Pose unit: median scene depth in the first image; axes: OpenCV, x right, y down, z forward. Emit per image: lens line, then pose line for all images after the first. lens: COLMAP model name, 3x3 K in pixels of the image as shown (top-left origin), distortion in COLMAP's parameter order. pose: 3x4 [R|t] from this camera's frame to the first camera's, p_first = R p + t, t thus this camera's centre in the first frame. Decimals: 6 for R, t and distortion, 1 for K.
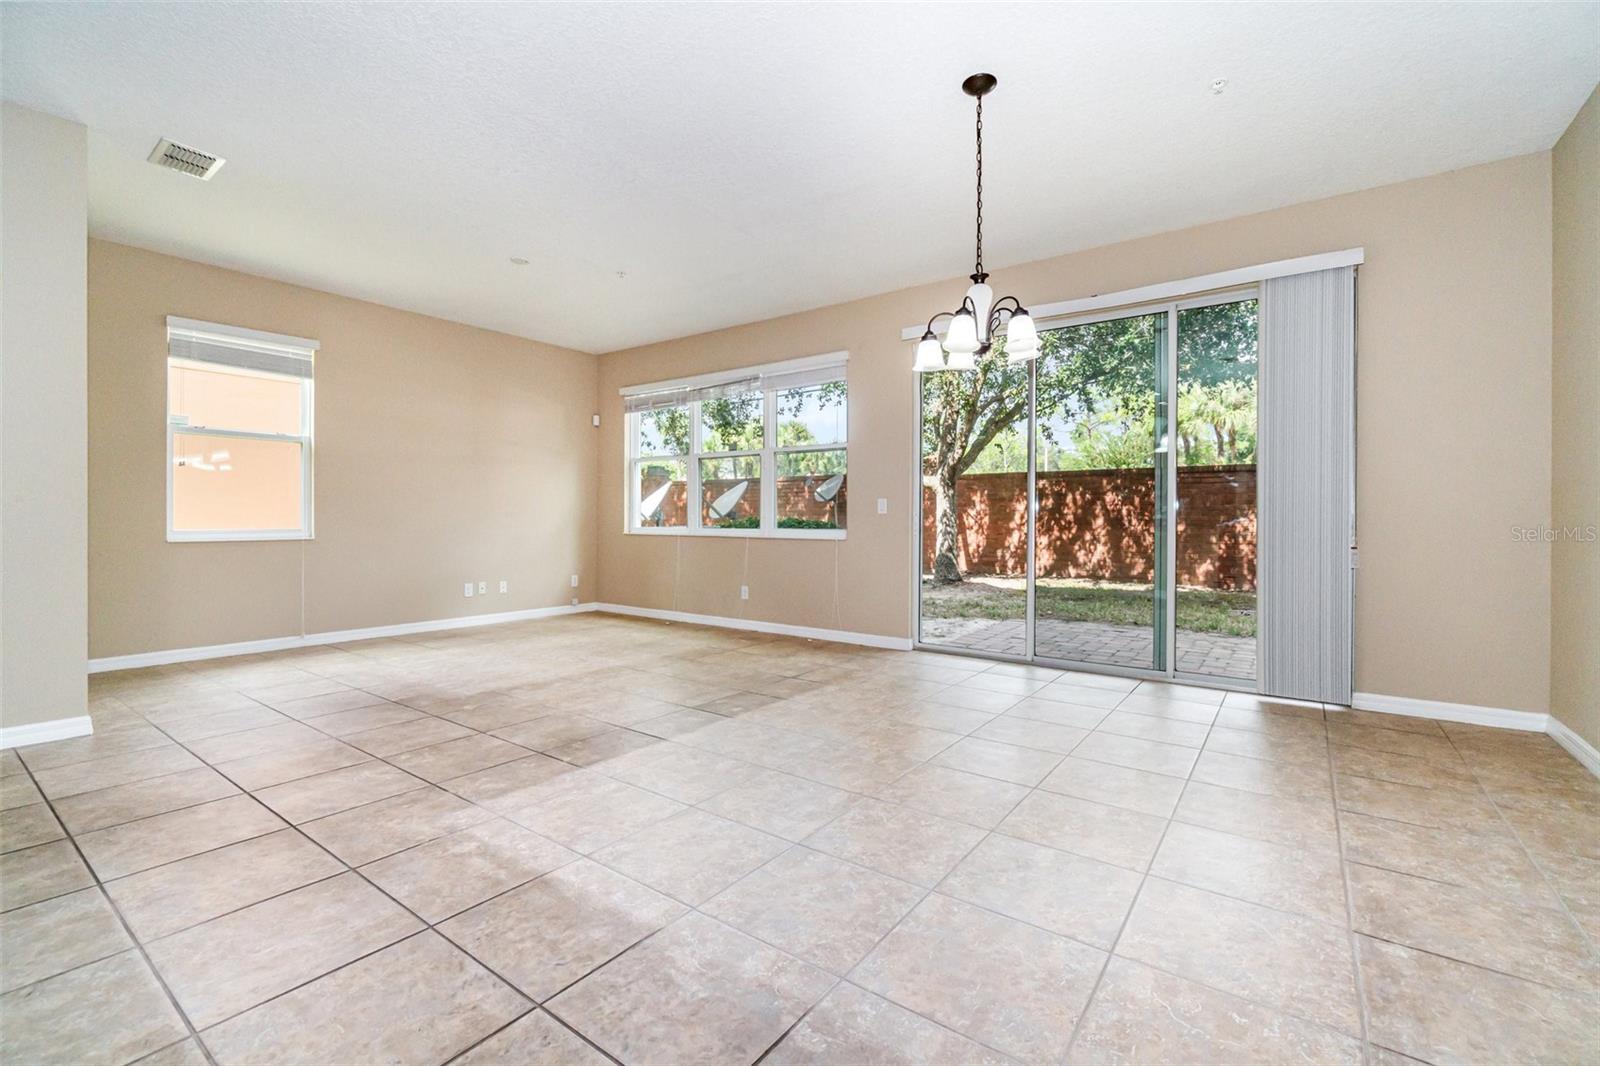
lens RADIAL K [[693.1, 0, 791.1], [0, 693.1, 529.8], [0, 0, 1]] dist [-0.000371, -0.000144]
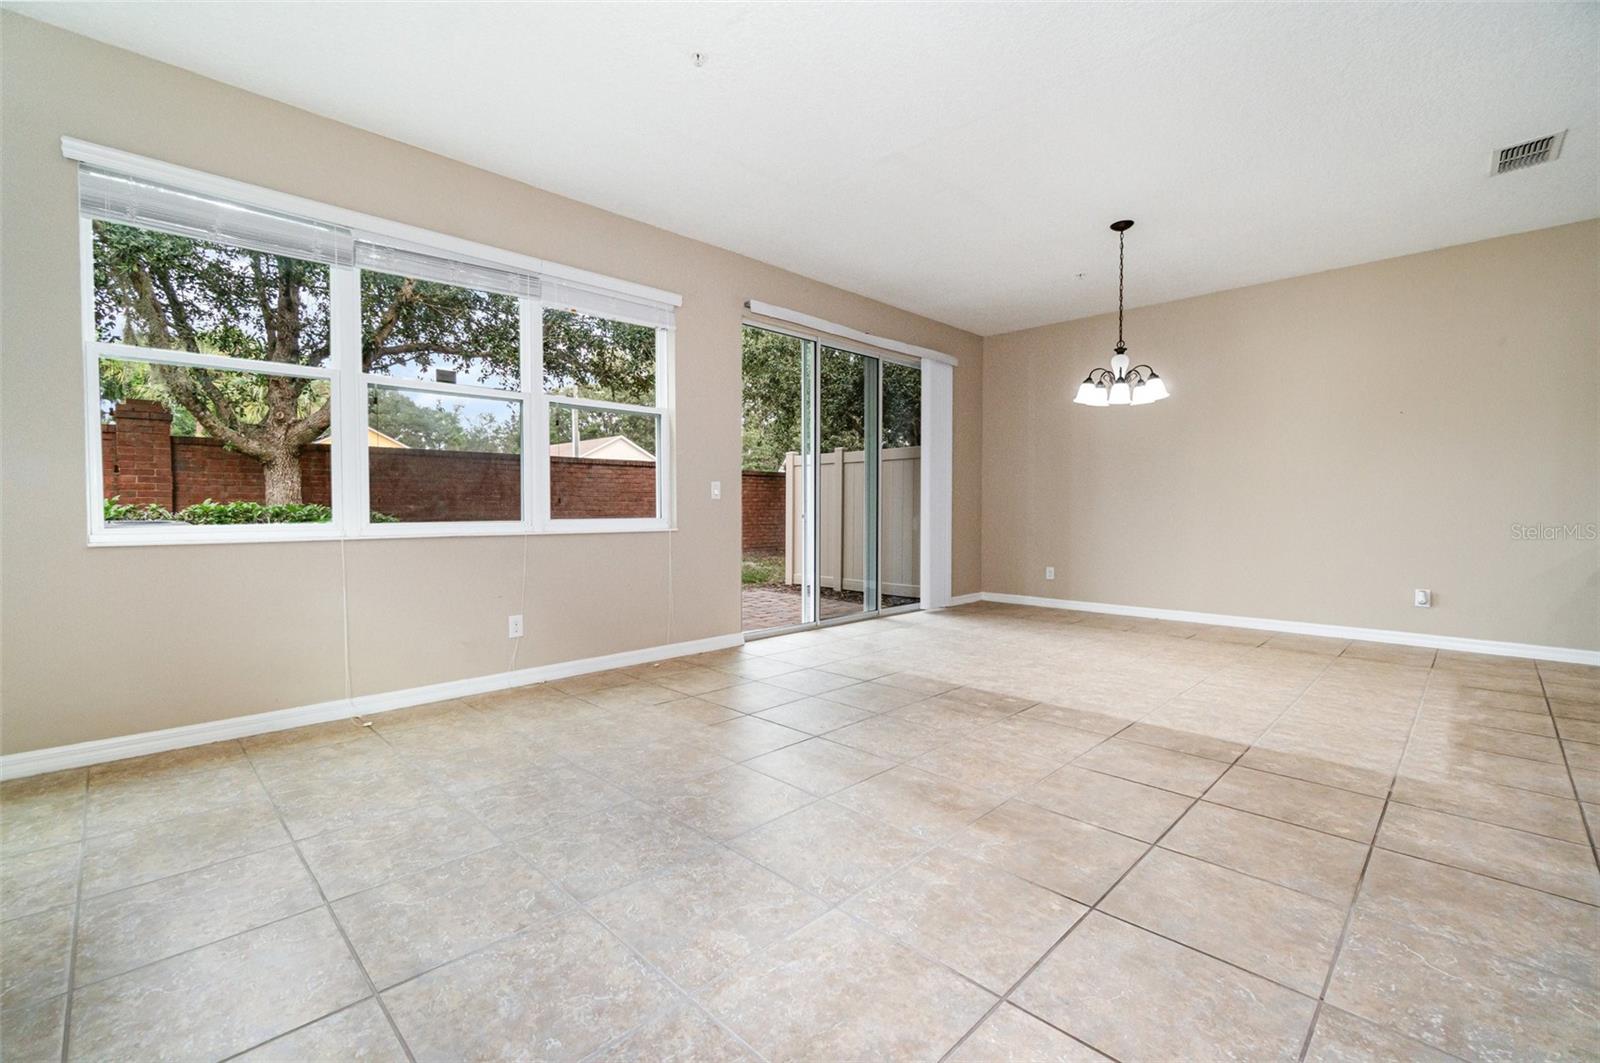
lens RADIAL K [[693.1, 0, 792.8], [0, 693.1, 518.8], [0, 0, 1]] dist [-0.000371, -0.000144]
pose [[0.148251, -0.017057, 0.988803, -1.459664], [0.017424, 0.999741, 0.014633, -0.016869], [-0.988796, 0.015059, 0.148509, 1.574058]]
